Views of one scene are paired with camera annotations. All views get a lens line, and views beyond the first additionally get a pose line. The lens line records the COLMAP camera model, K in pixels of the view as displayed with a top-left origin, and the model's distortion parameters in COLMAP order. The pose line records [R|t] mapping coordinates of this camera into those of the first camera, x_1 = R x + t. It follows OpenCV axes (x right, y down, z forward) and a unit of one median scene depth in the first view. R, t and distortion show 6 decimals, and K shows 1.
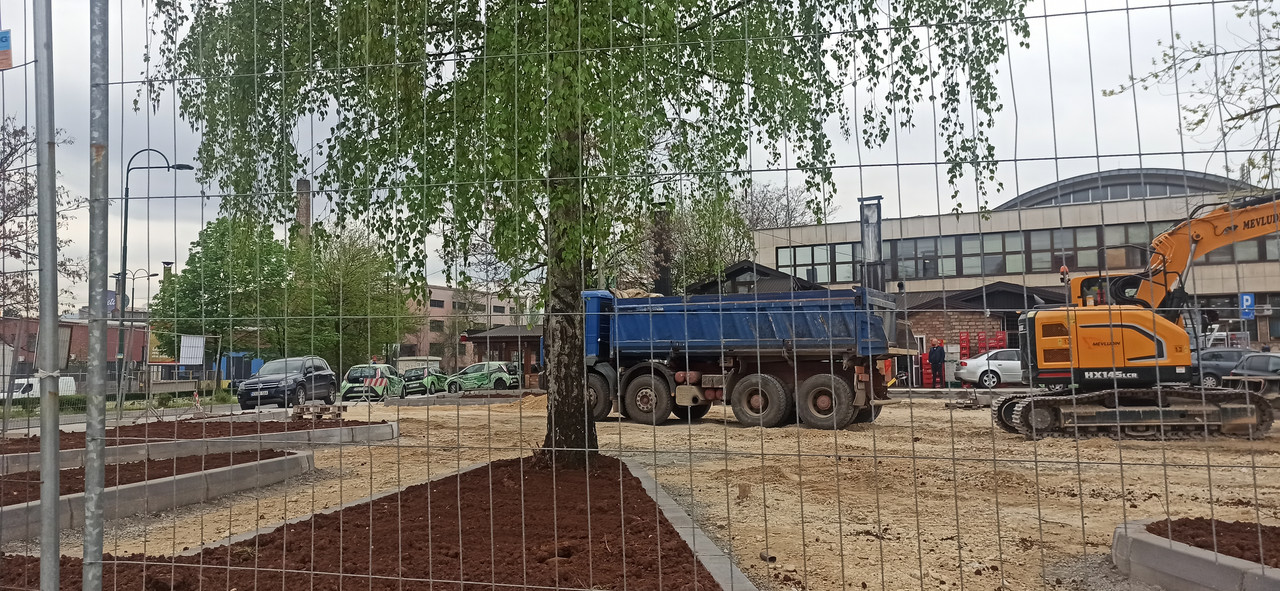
lens RADIAL K [[927.0, 0, 638.4], [0, 927.0, 294.0], [0, 0, 1]] dist [0.071017, -0.076721]
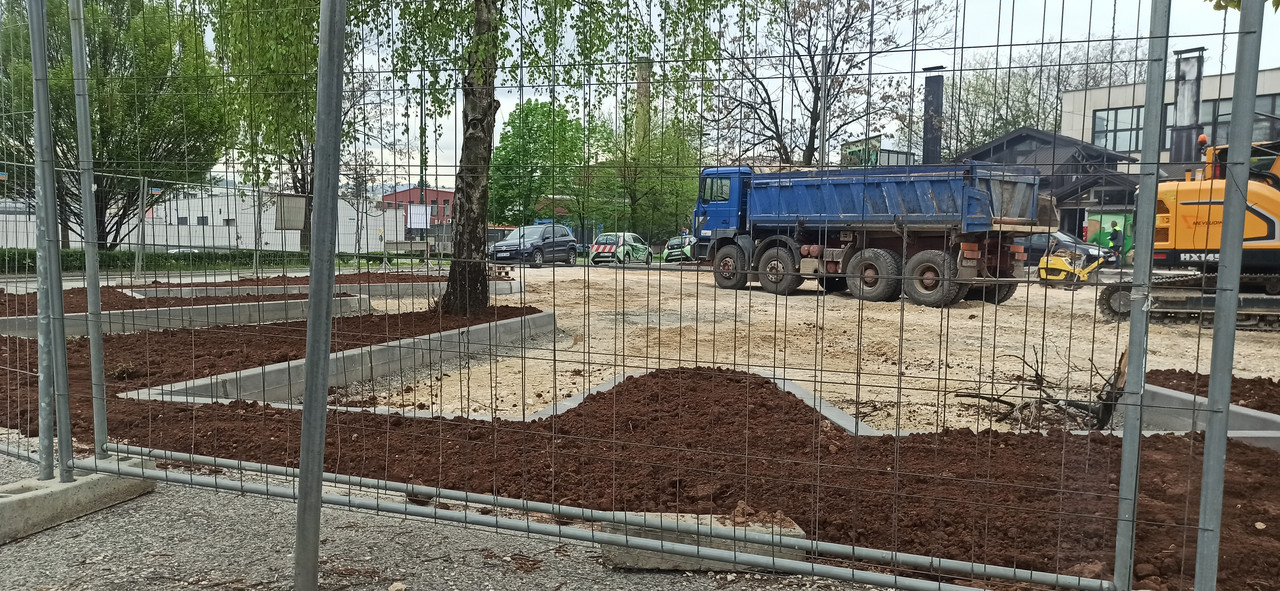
lens RADIAL K [[927.0, 0, 638.4], [0, 927.0, 294.0], [0, 0, 1]] dist [0.071017, -0.076721]
pose [[0.934157, 0.043264, -0.354231, 0.240939], [0.005869, 0.990627, 0.136466, -0.004680], [0.356815, -0.129559, 0.925147, -0.031242]]
